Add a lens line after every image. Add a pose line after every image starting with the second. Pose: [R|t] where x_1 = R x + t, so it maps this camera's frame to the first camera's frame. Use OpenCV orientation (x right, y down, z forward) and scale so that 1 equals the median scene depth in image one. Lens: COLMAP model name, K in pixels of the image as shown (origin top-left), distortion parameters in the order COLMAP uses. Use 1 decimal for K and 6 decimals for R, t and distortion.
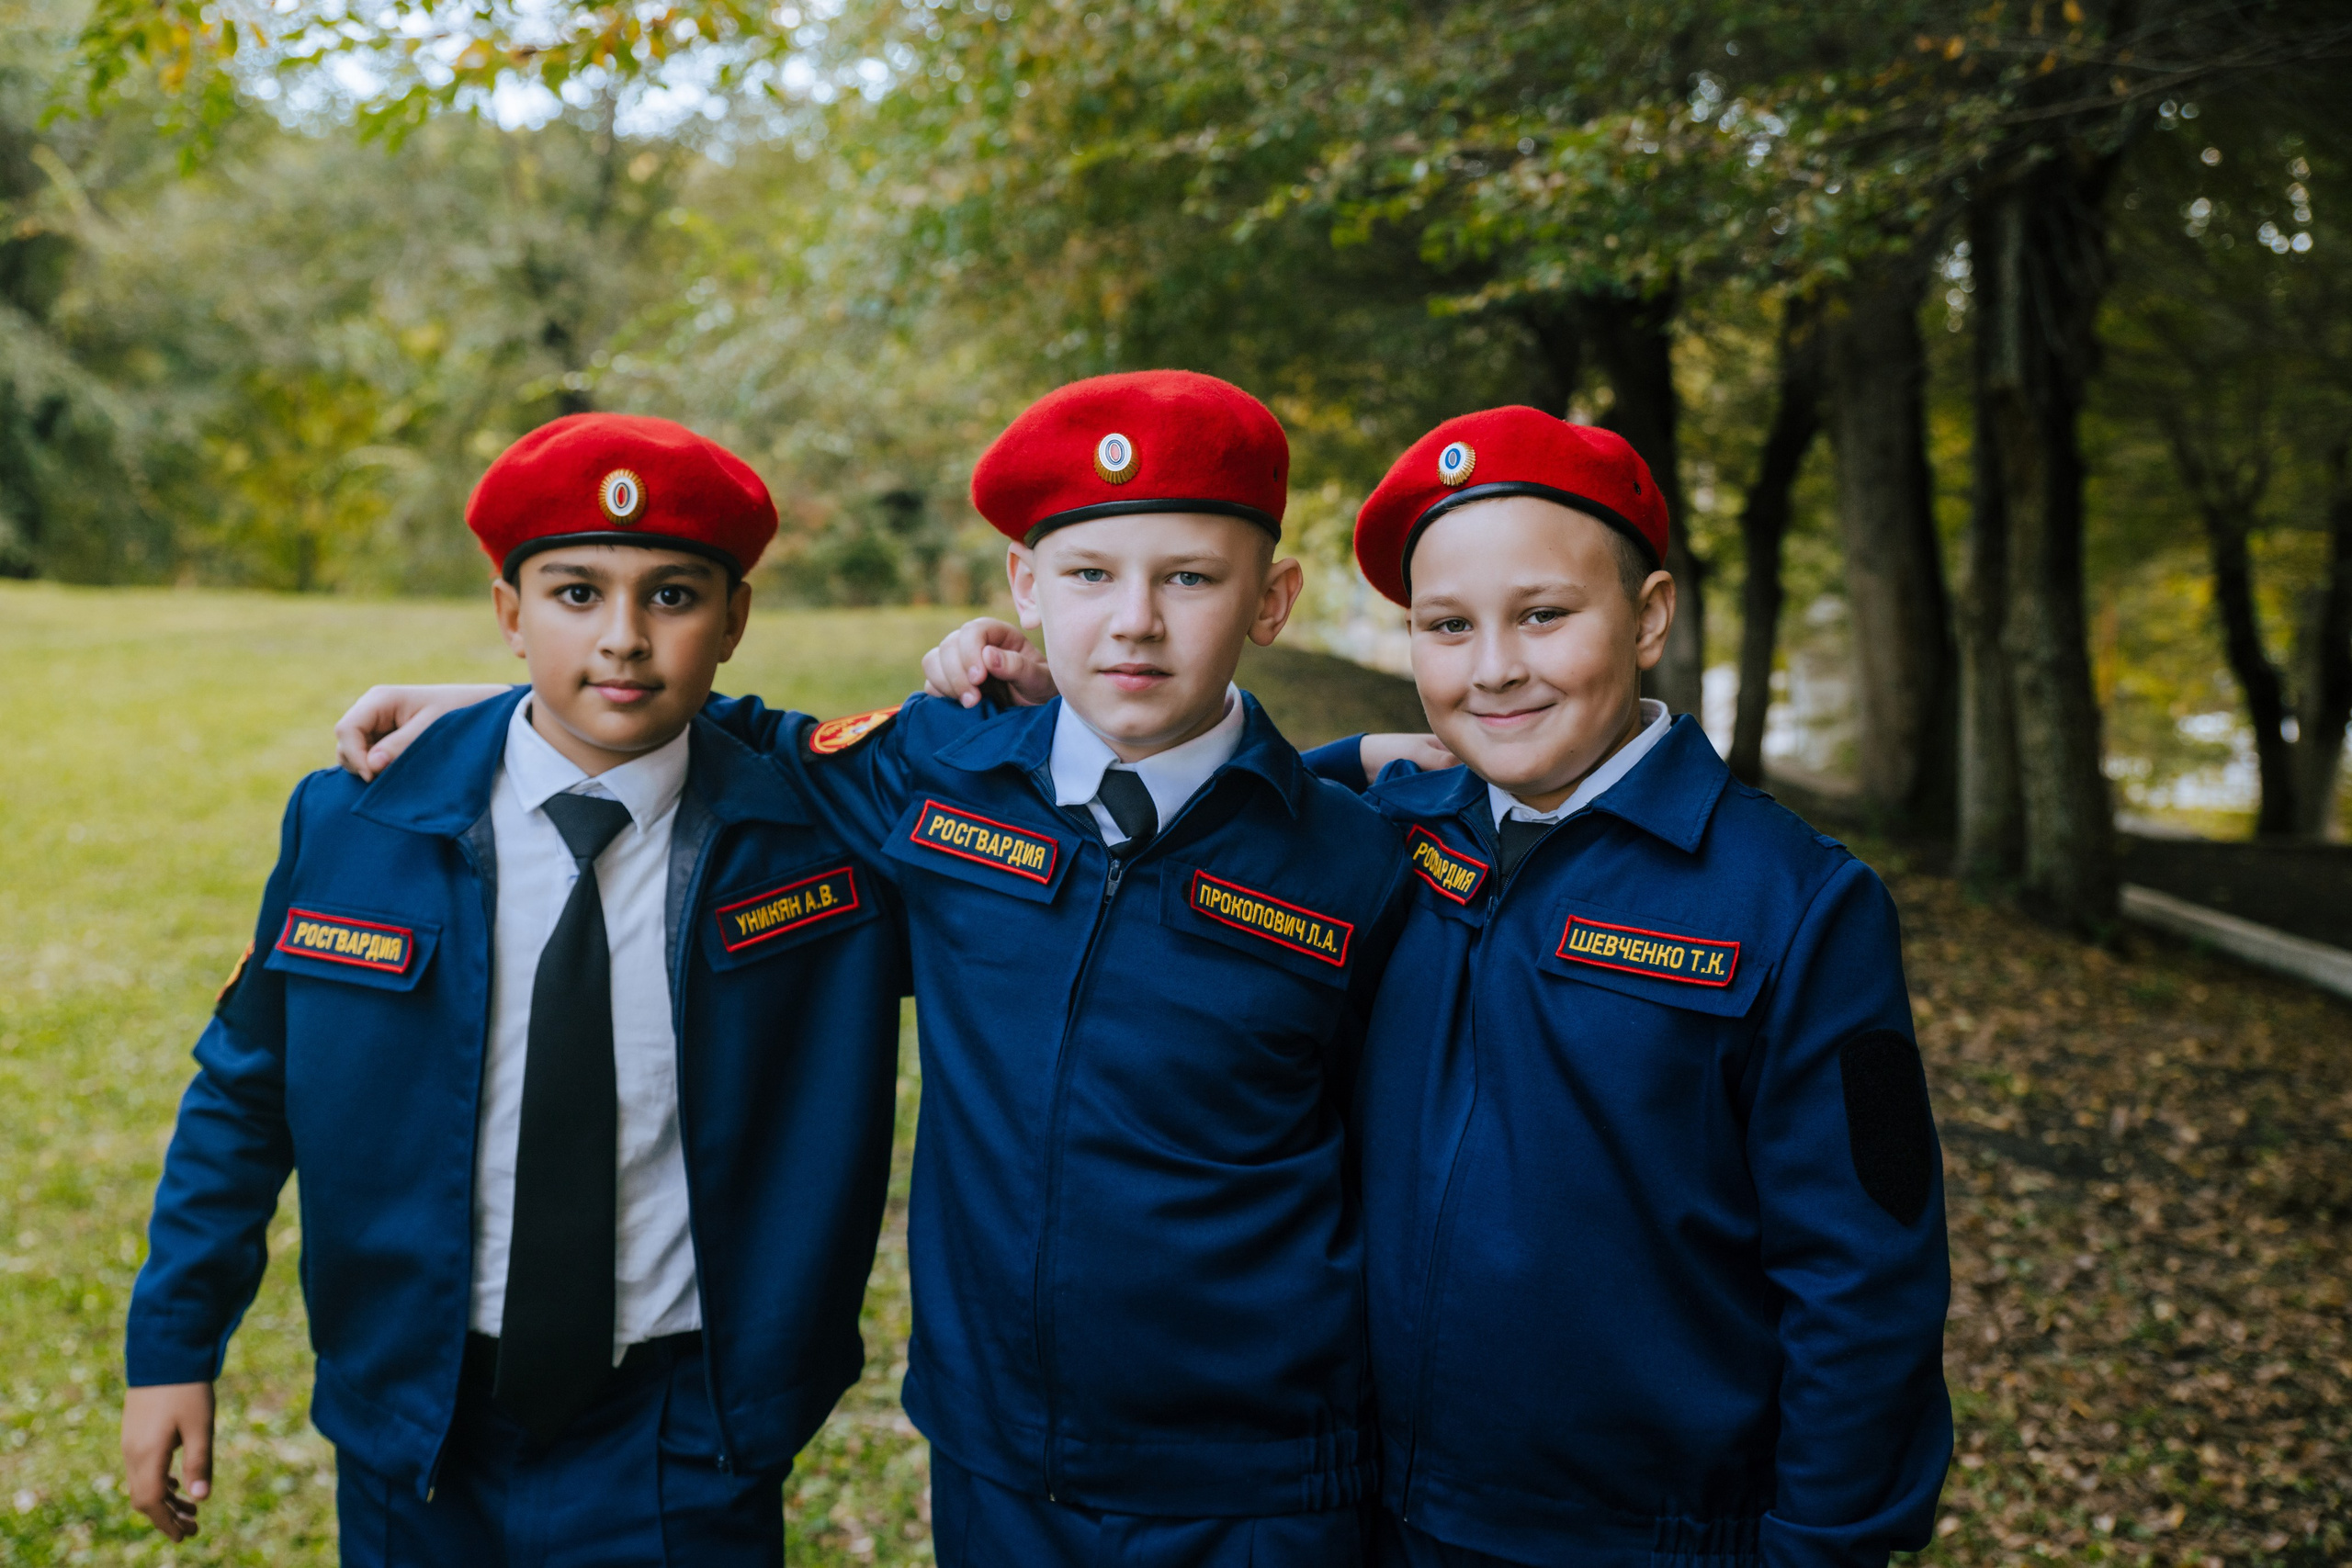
lens RADIAL K [[3238.0, 0, 1176.0], [0, 3238.0, 784.0], [0, 0, 1]] dist [0.032344, 0.026737]
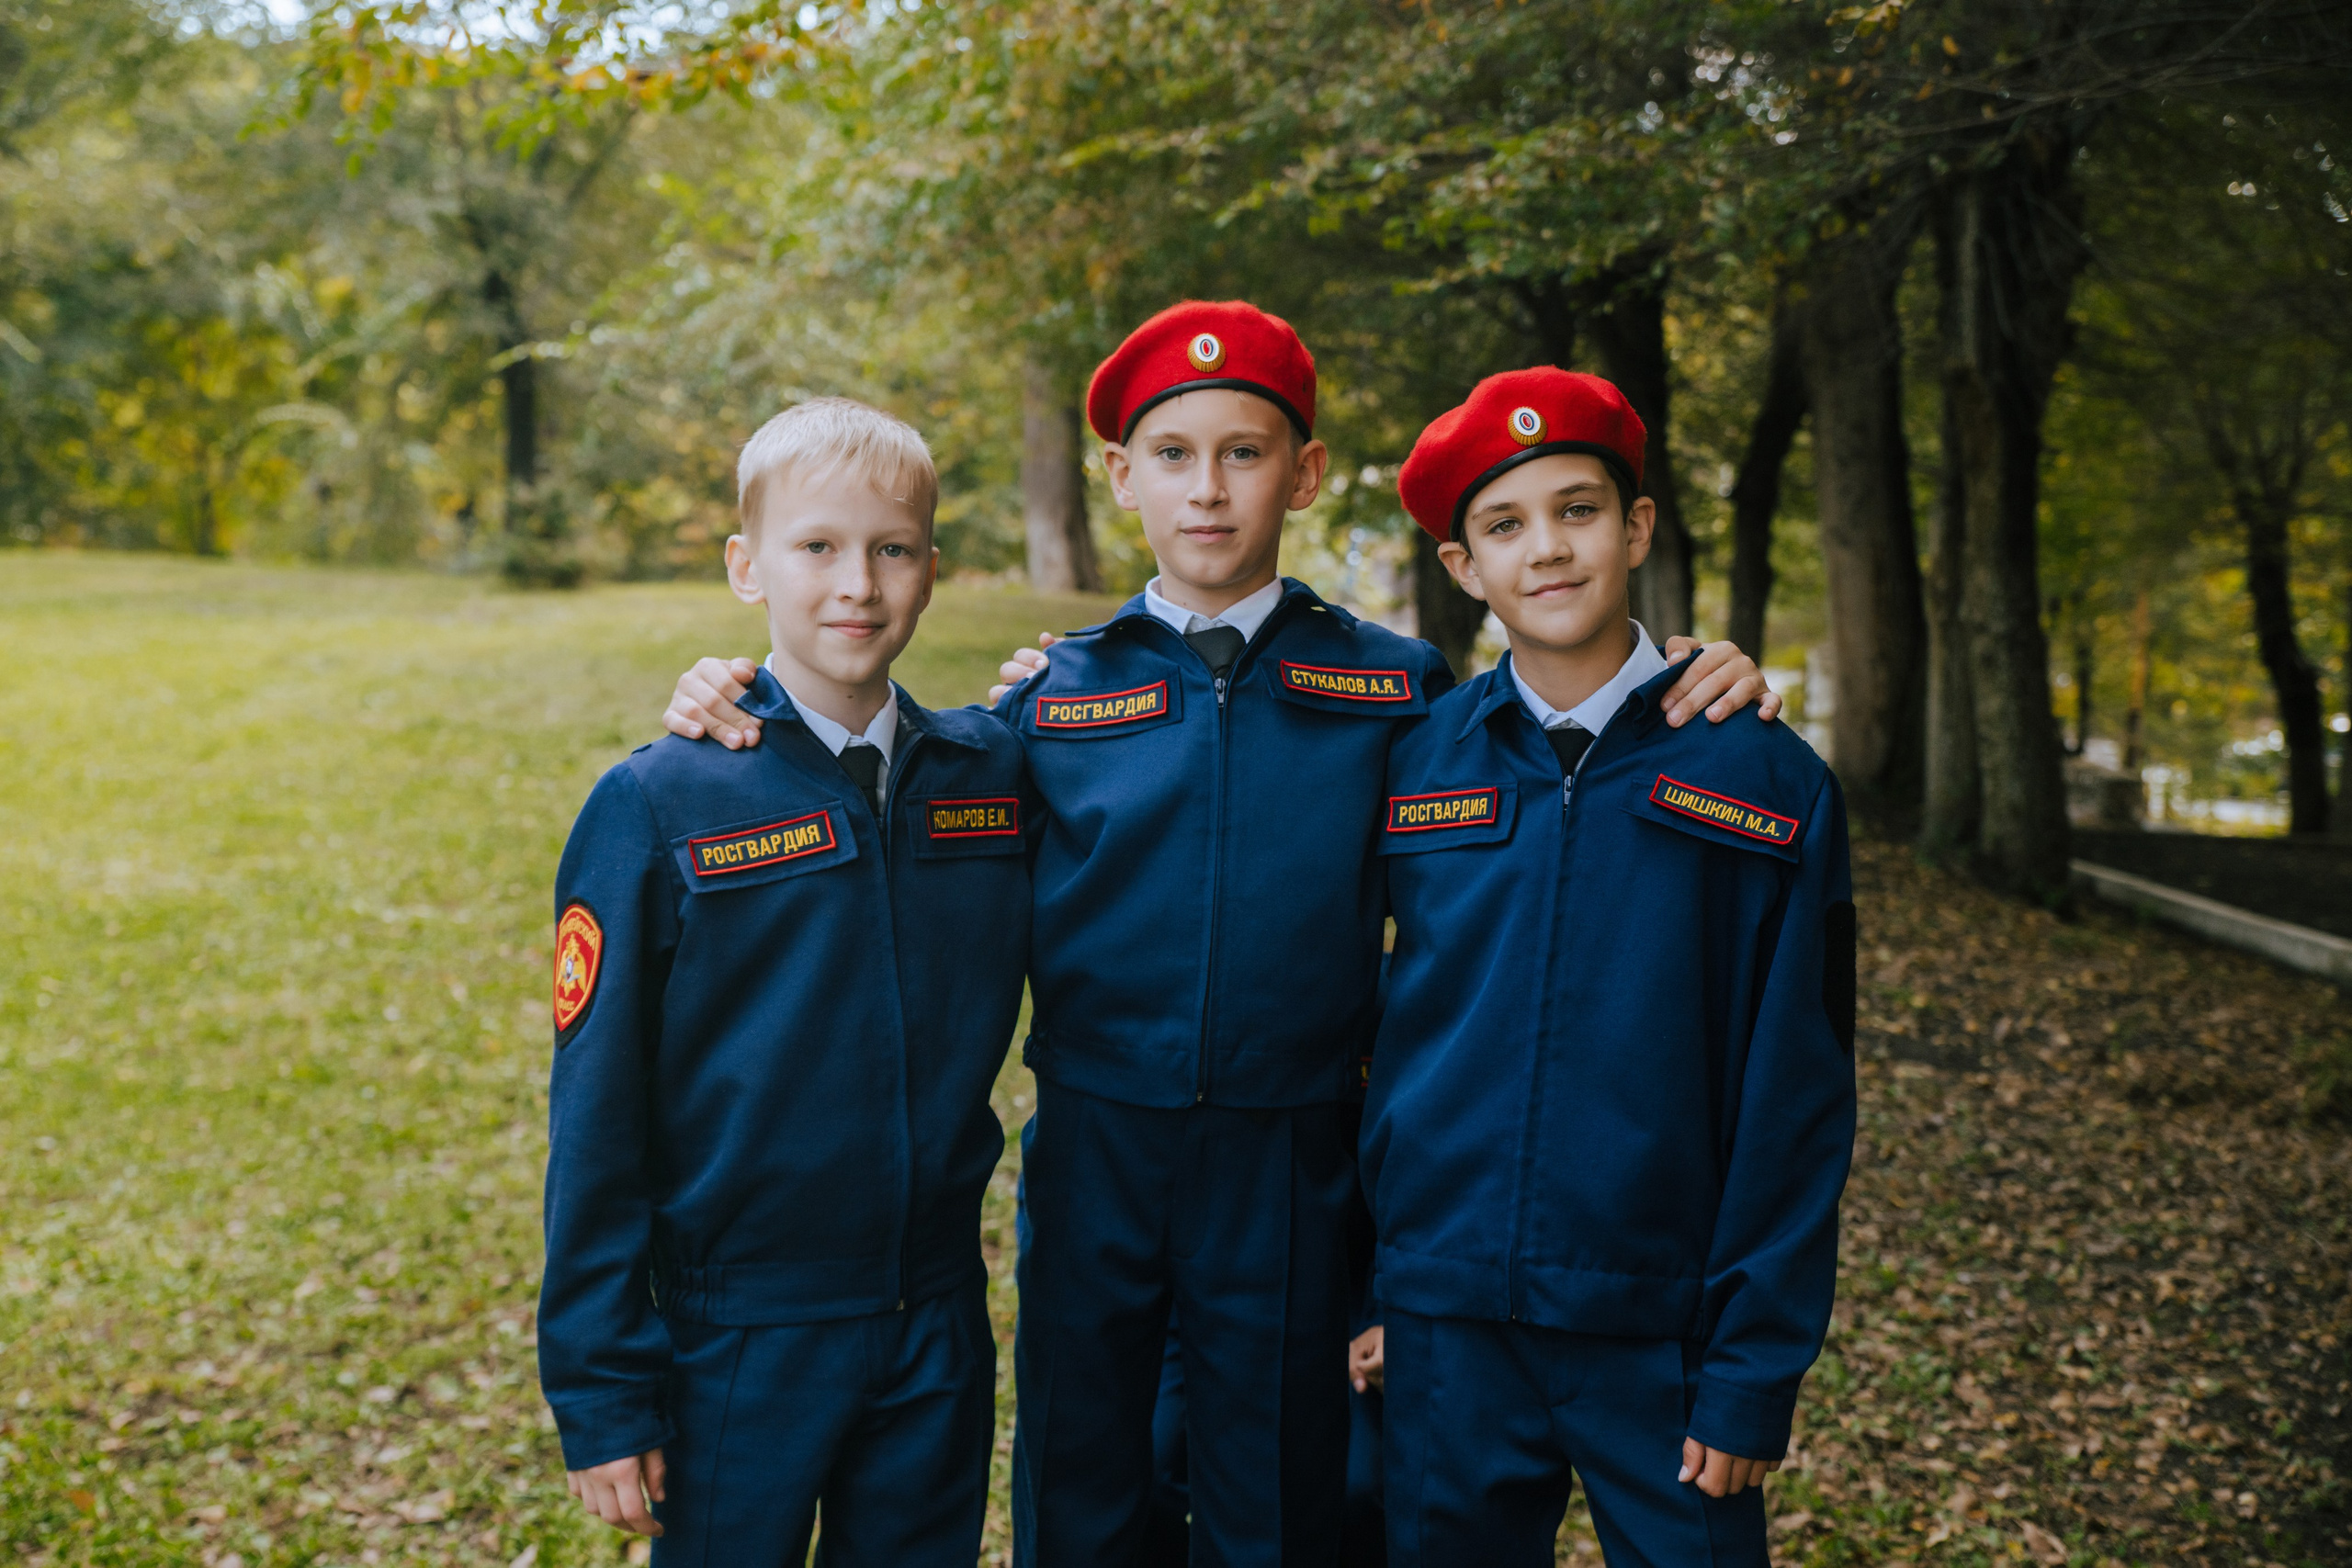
lens RADIAL K [[3911.2, 0, 1176.0], [0, 3911.2, 784.0], [0, 0, 1]] dist [0.030641, 0.109124]
pose [[0.999845, 0.014204, 0.010412, -0.006734], [-0.014095, 0.999846, -0.010436, 0.028424], [-0.010558, 0.010288, 0.999891, -0.259226]]
